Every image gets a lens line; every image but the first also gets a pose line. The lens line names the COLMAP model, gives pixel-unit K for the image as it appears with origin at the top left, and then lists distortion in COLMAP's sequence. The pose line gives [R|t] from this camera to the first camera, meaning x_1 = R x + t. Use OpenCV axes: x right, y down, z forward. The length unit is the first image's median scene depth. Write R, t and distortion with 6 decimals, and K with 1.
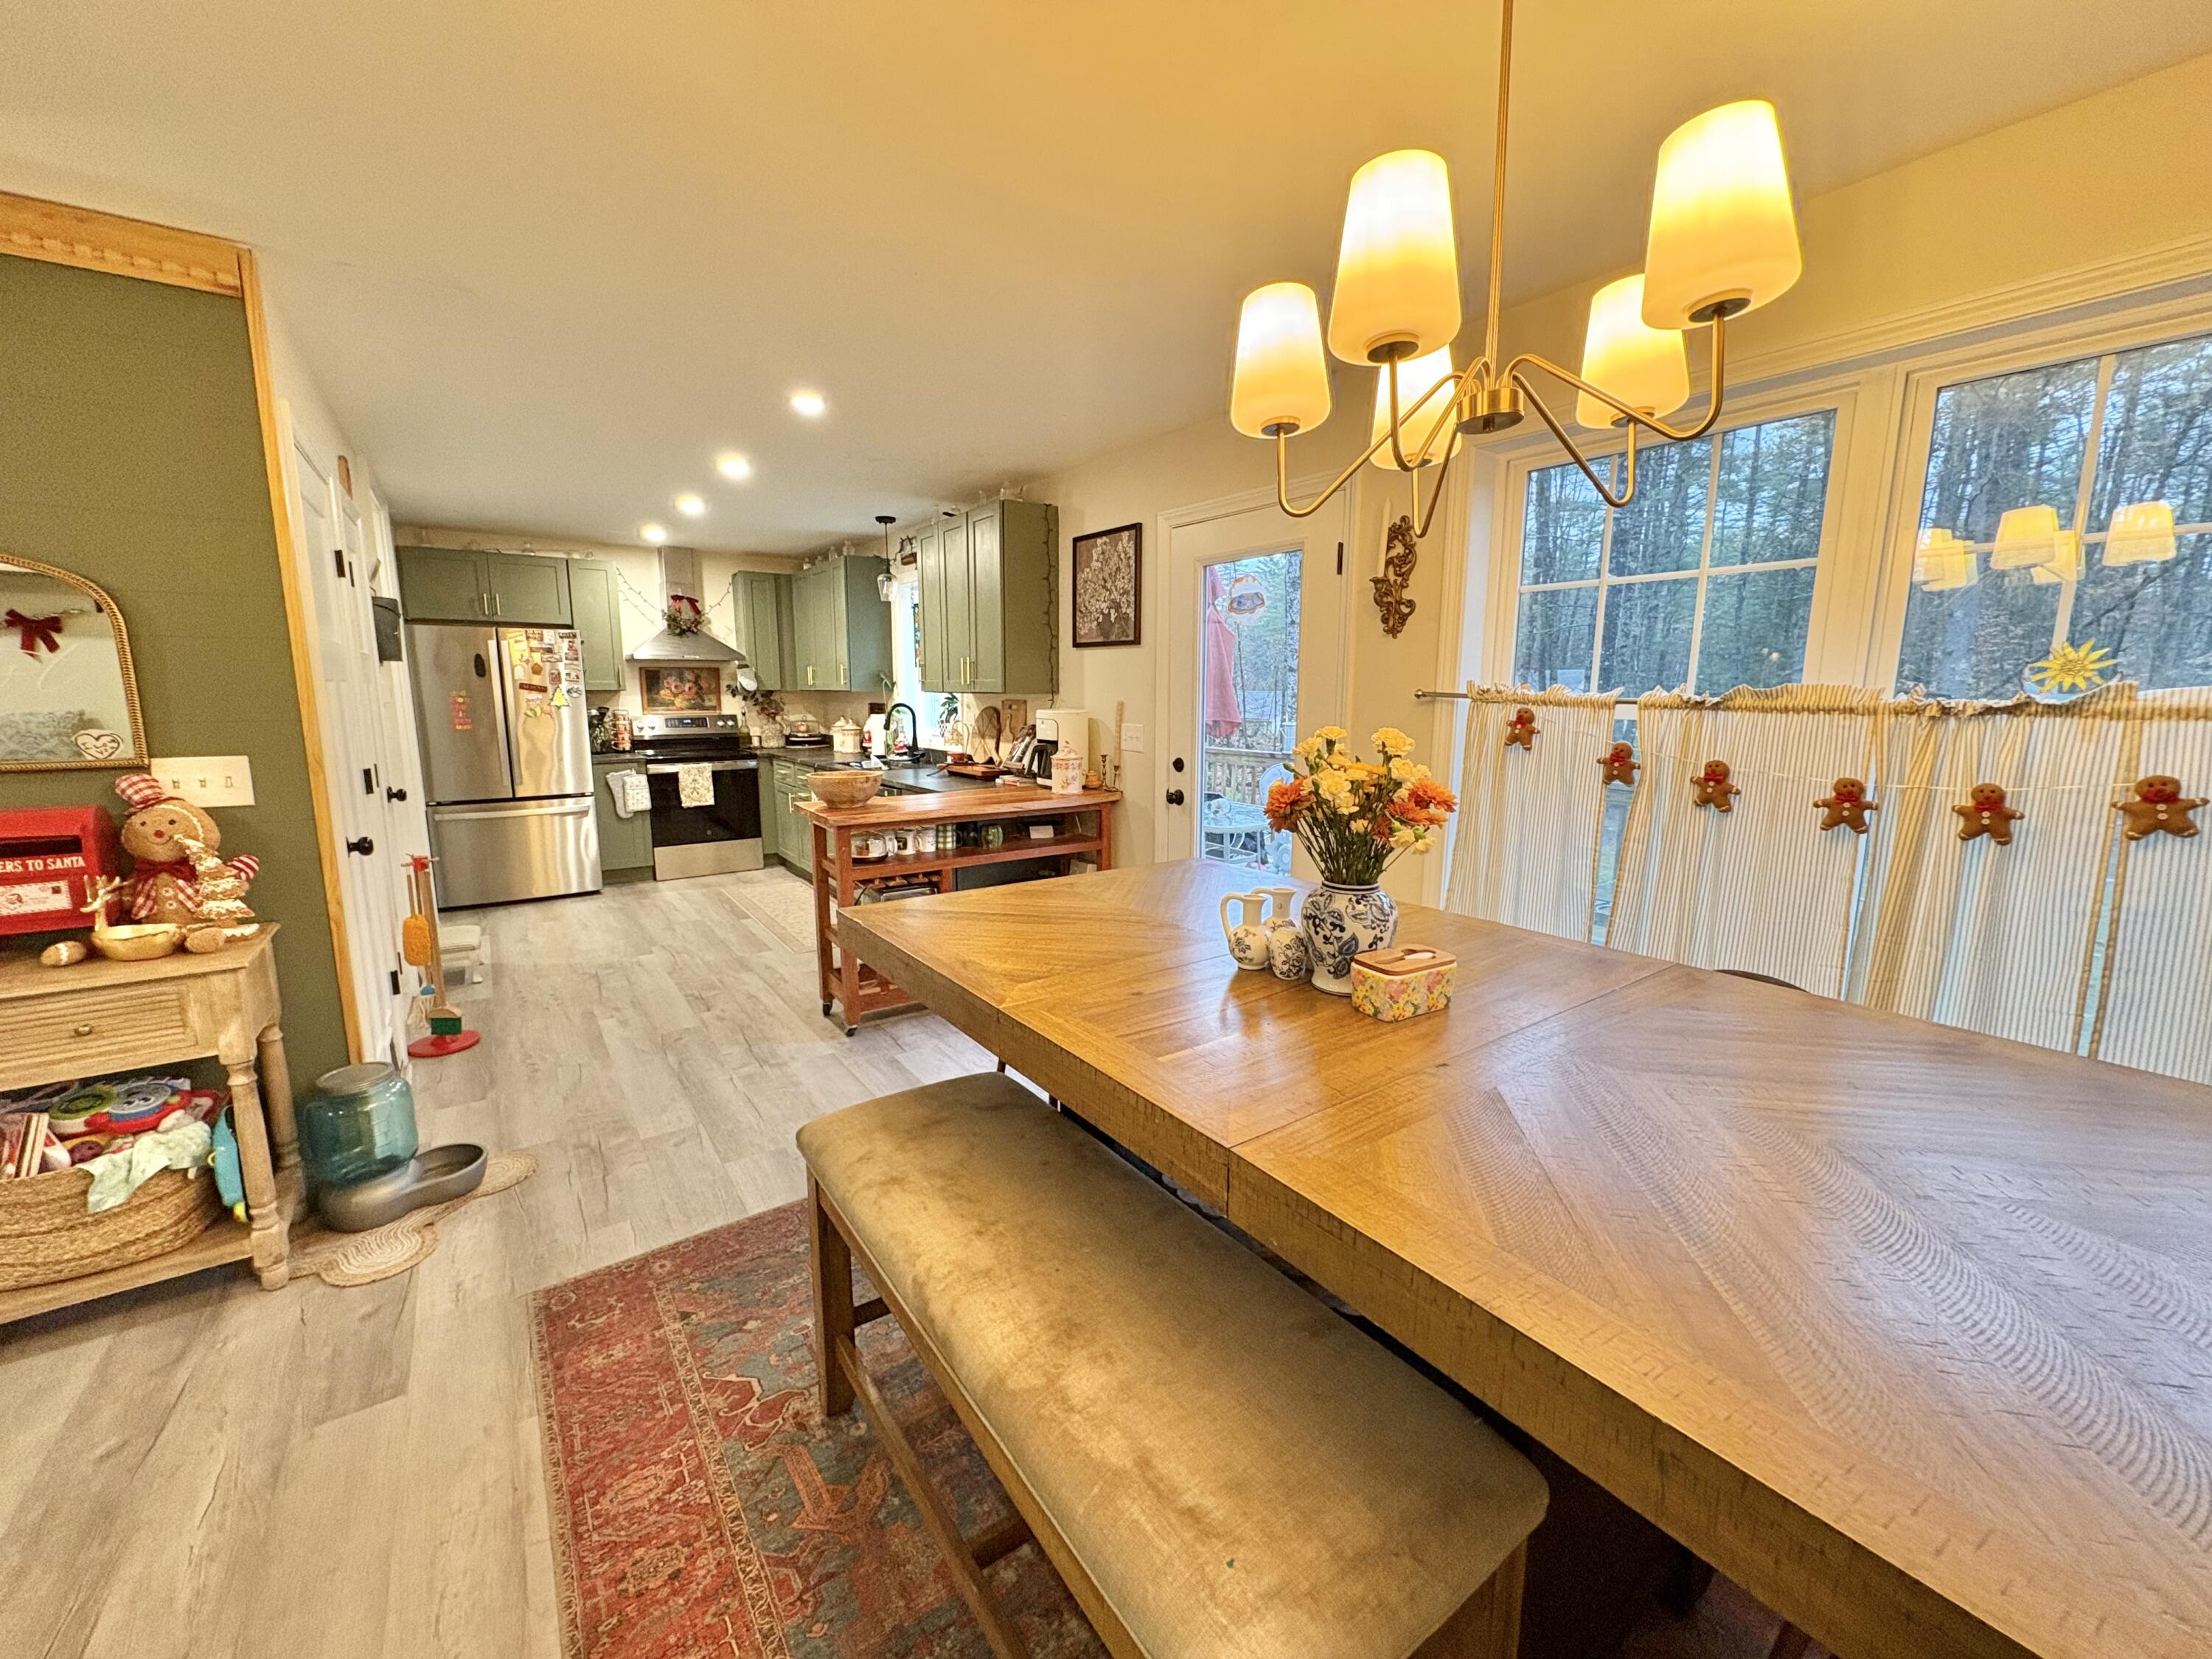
lens RADIAL K [[875.5, 0, 1103.7], [0, 875.5, 828.4], [0, 0, 1]] dist [-0.000869, 0.000291]
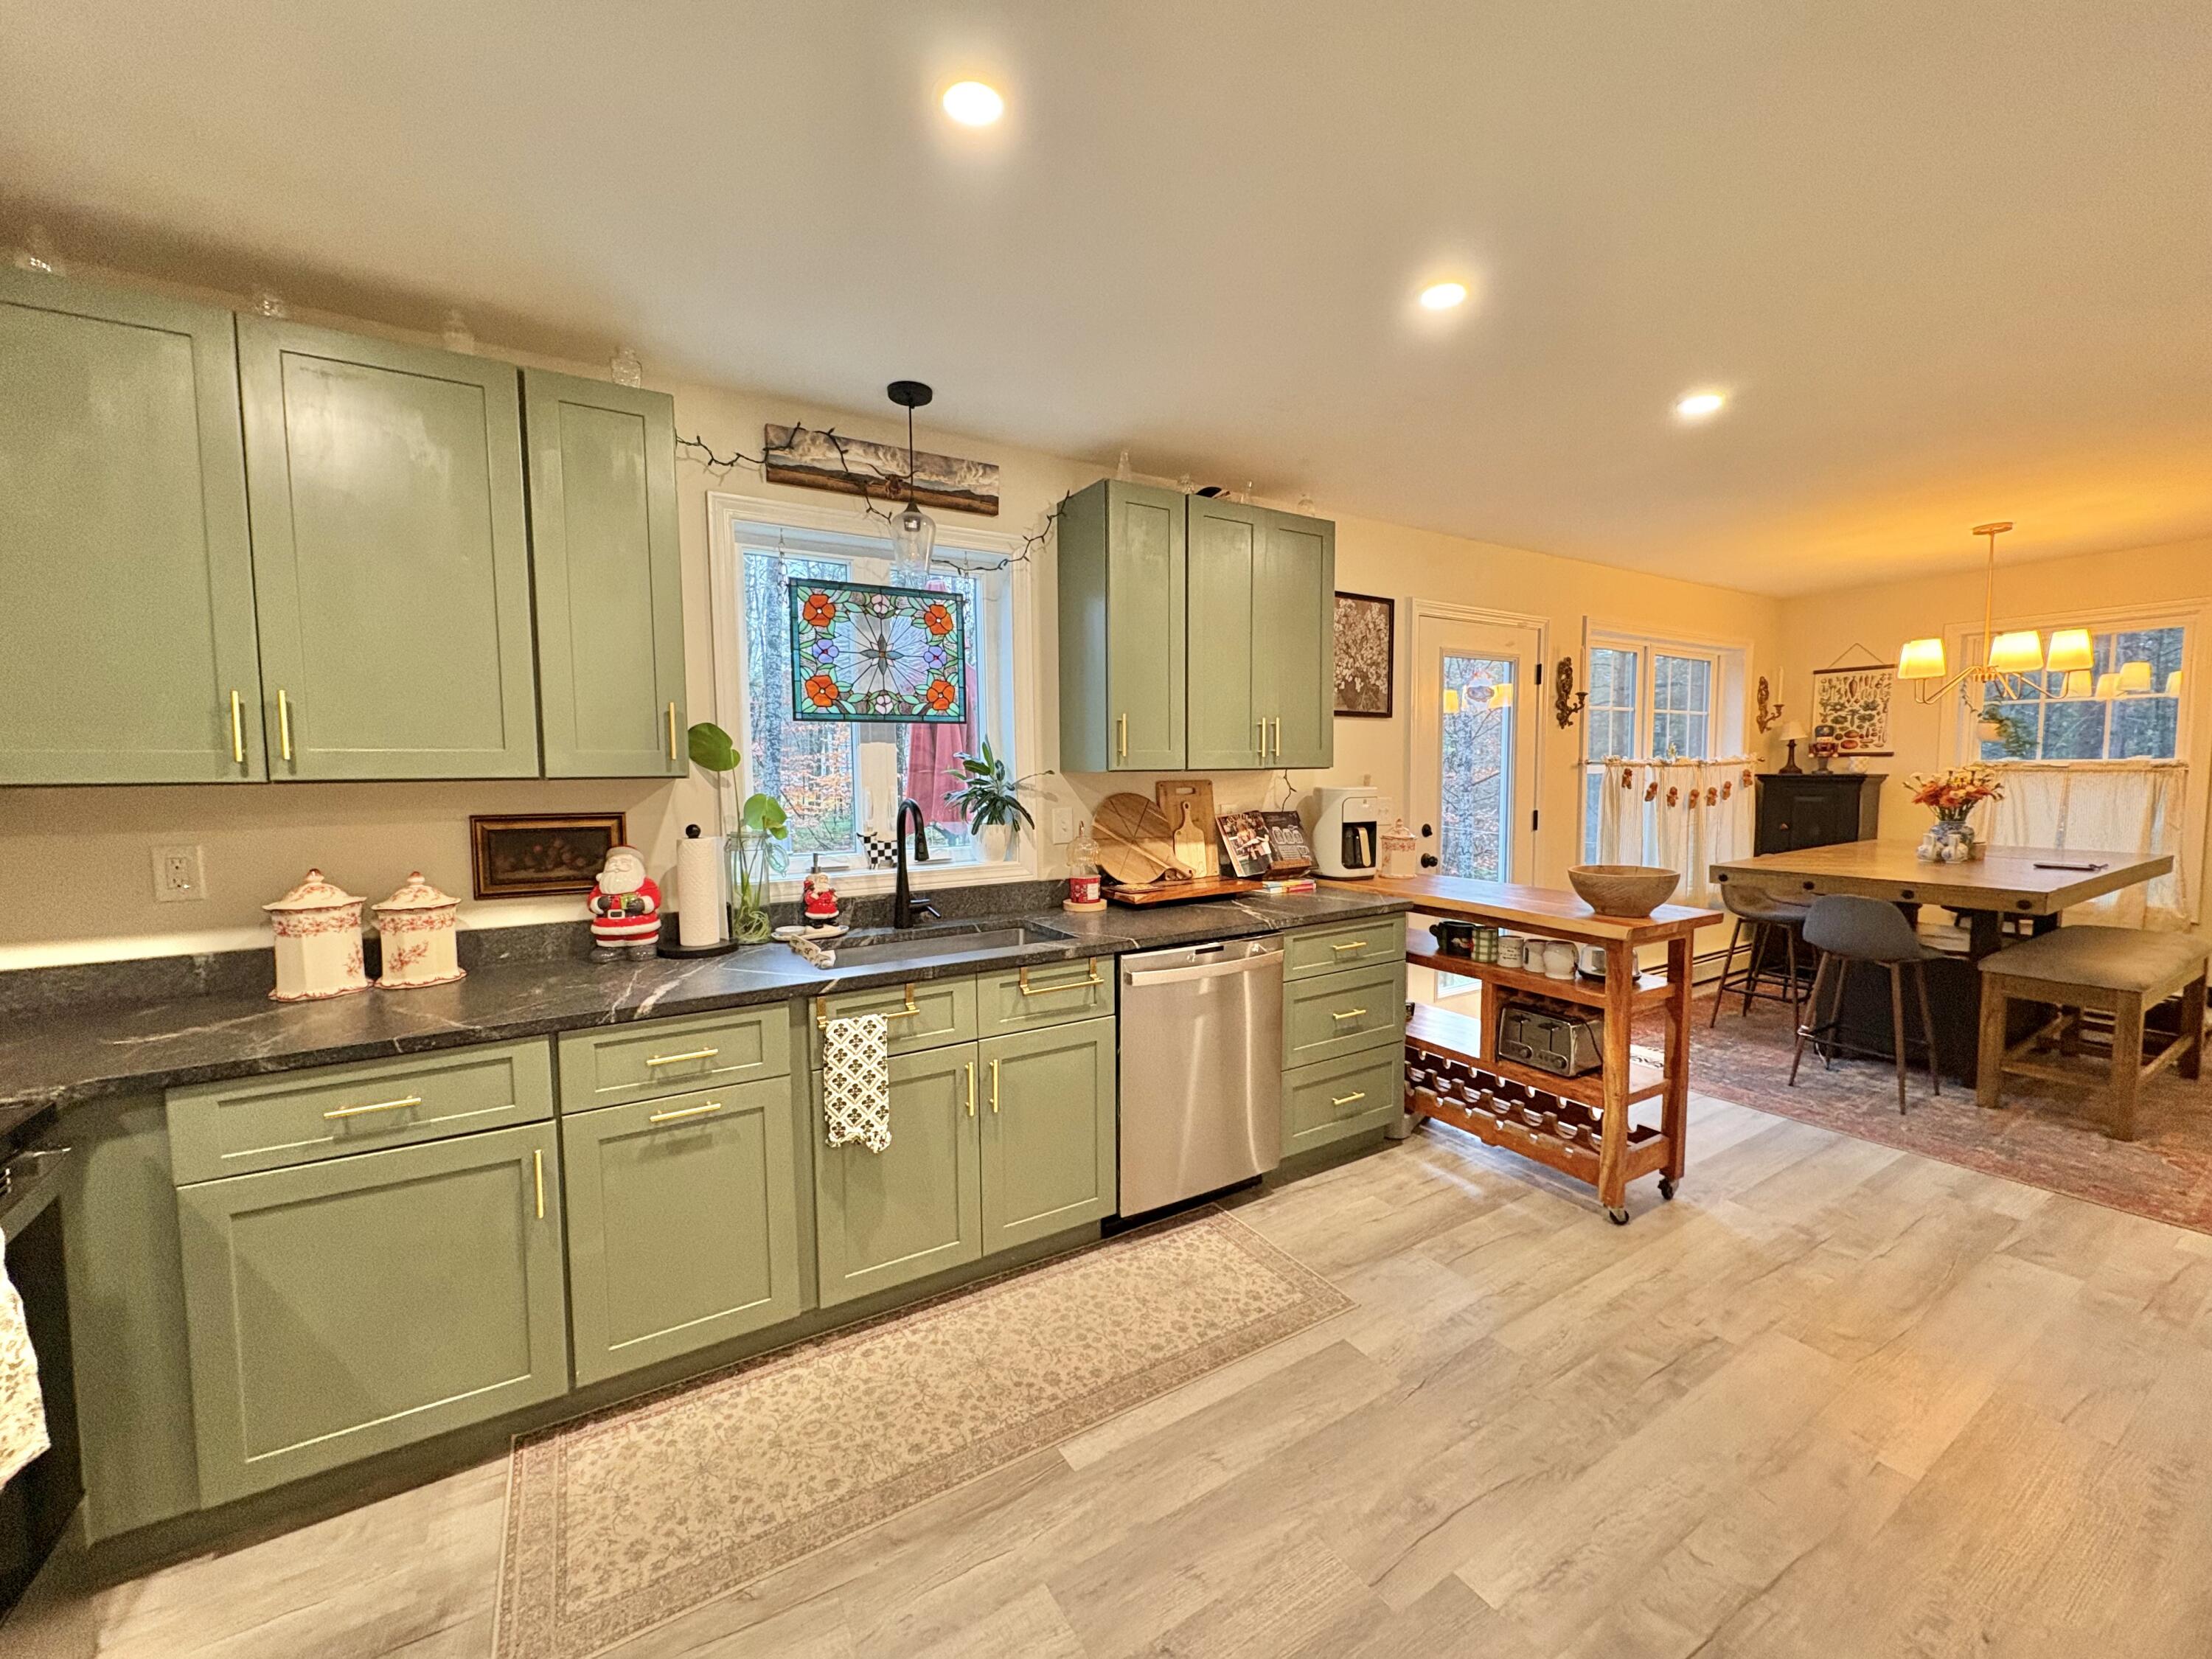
lens RADIAL K [[875.5, 0, 1103.5], [0, 875.5, 826.9], [0, 0, 1]] dist [-0.000869, 0.000291]
pose [[0.064200, -0.071320, 0.995385, -1.645951], [0.169293, 0.983764, 0.059568, -0.337592], [-0.983473, 0.164687, 0.075231, 2.114394]]
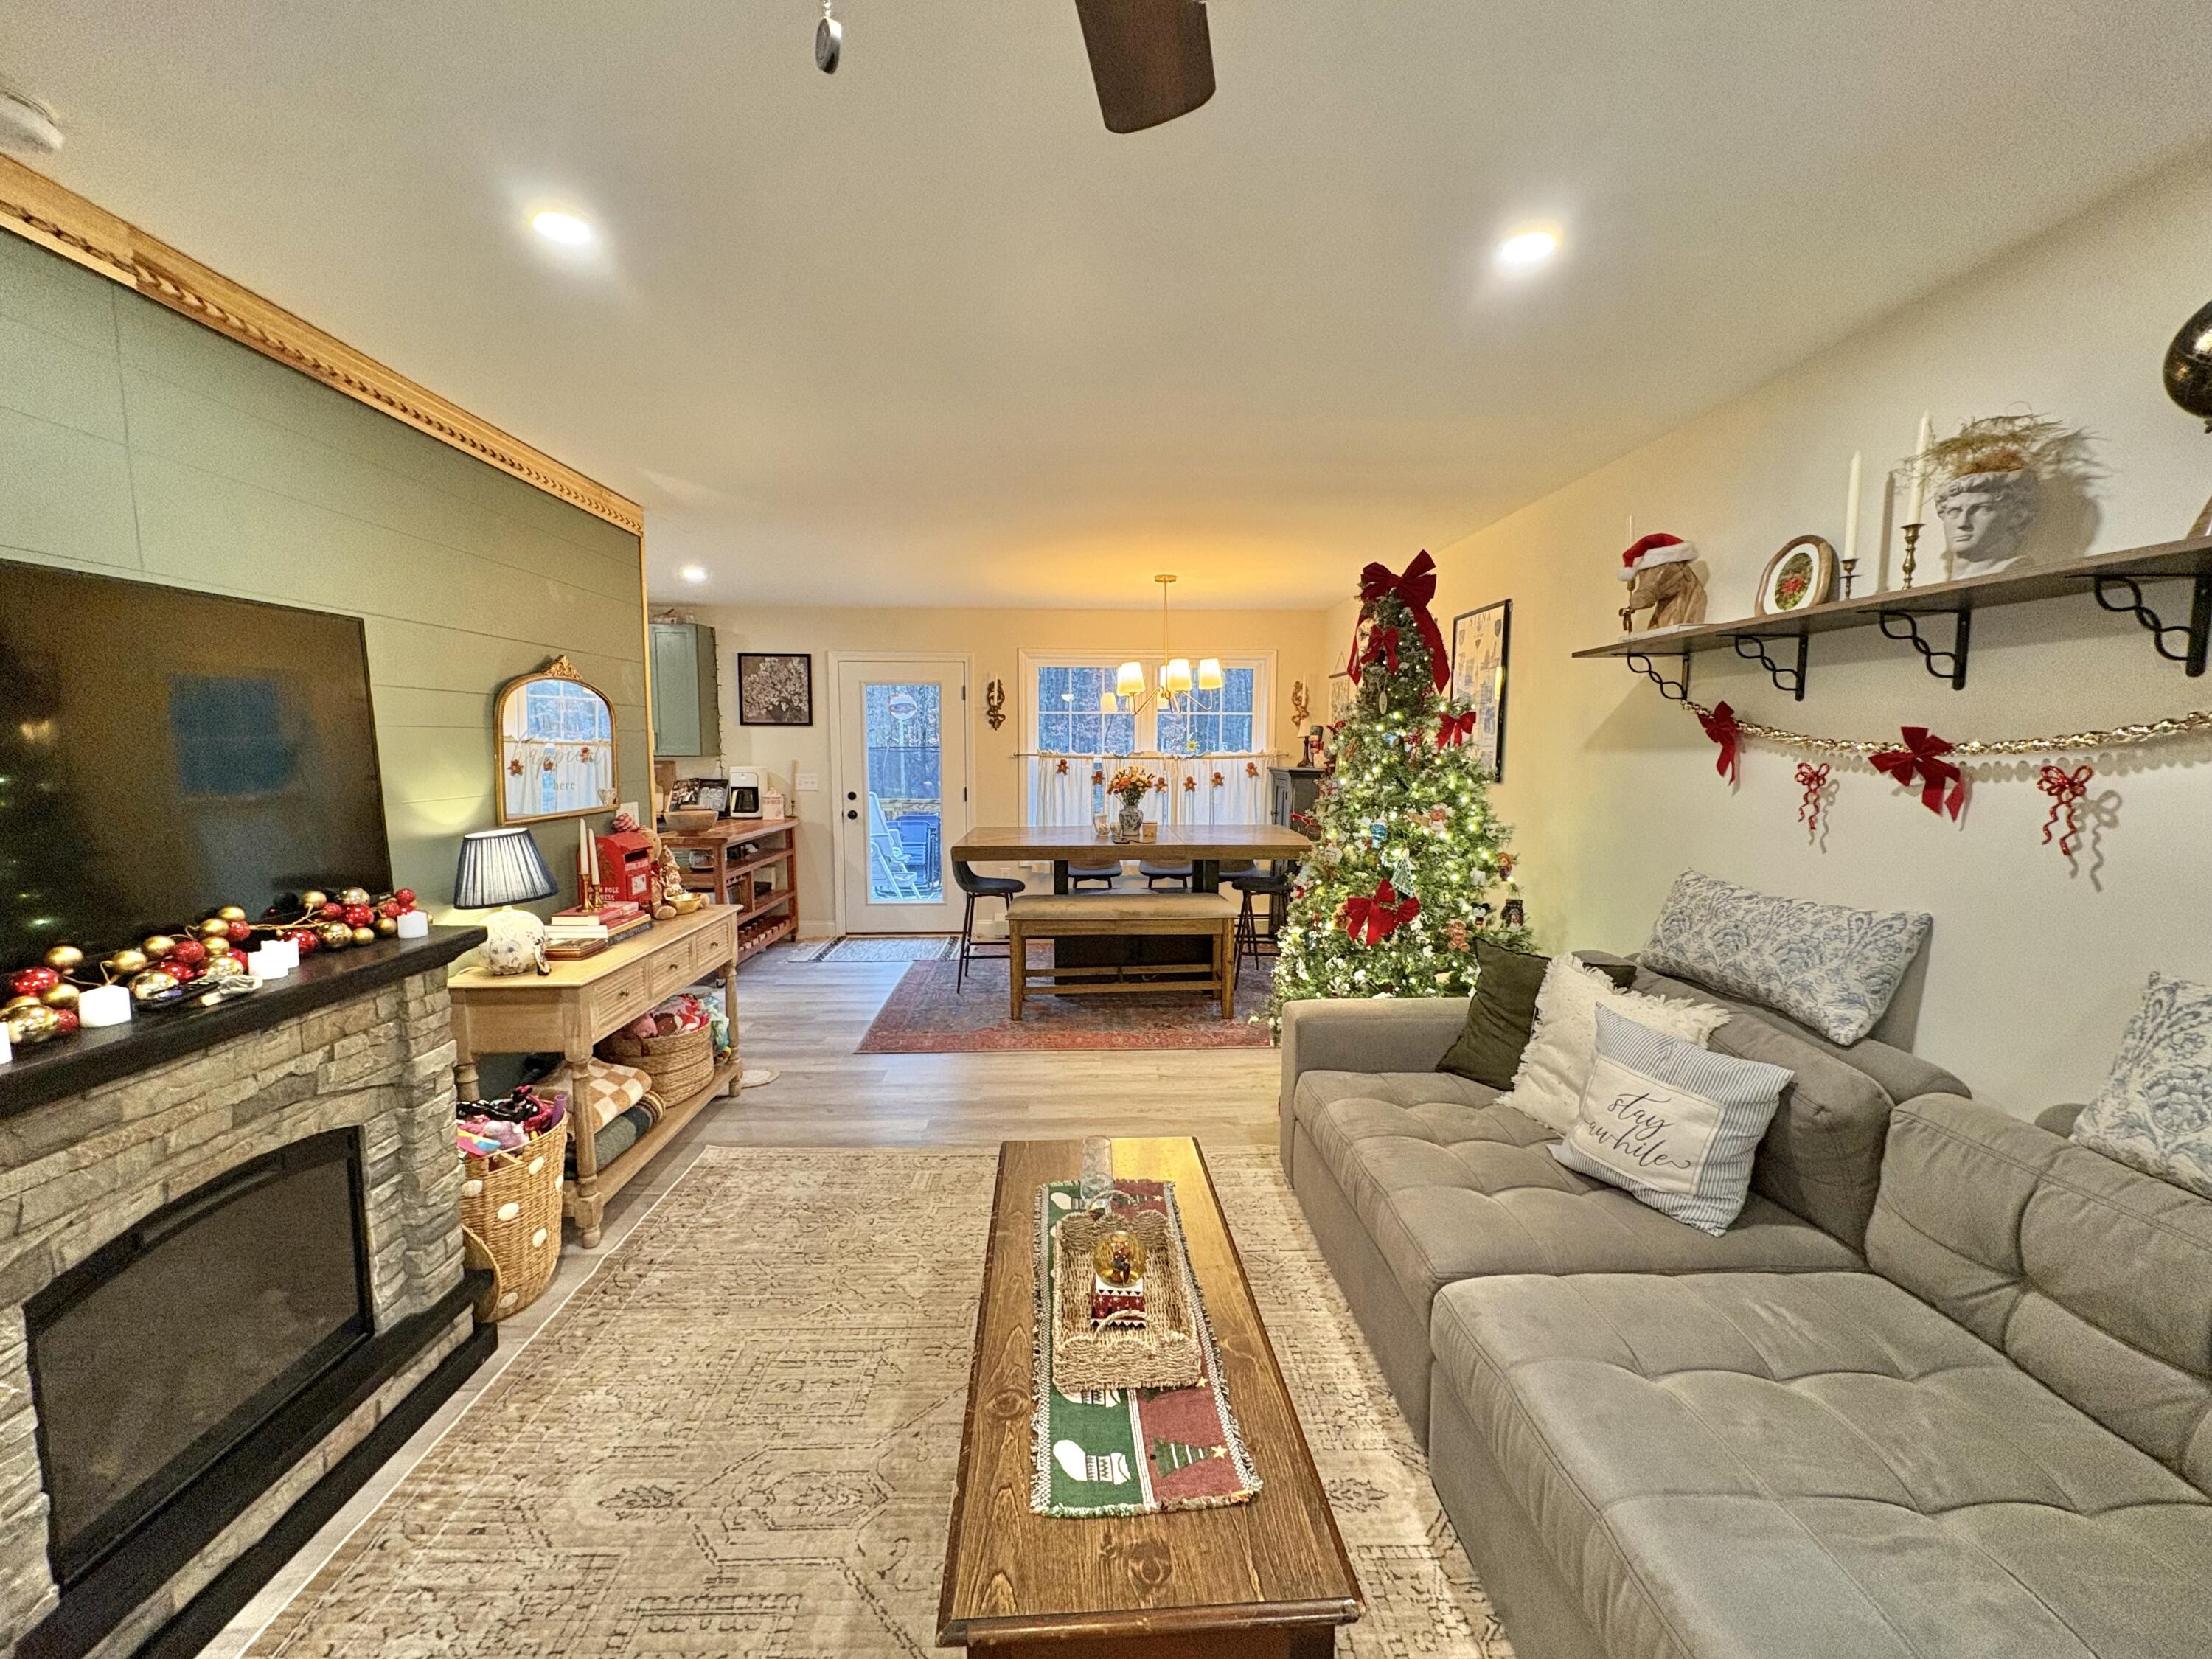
lens RADIAL K [[875.5, 0, 1106.2], [0, 875.5, 831.5], [0, 0, 1]] dist [-0.000869, 0.000291]
pose [[0.546689, -0.086824, 0.832822, -1.749693], [0.132405, 0.991060, 0.016407, 0.056206], [-0.826801, 0.101300, 0.553297, -0.586272]]
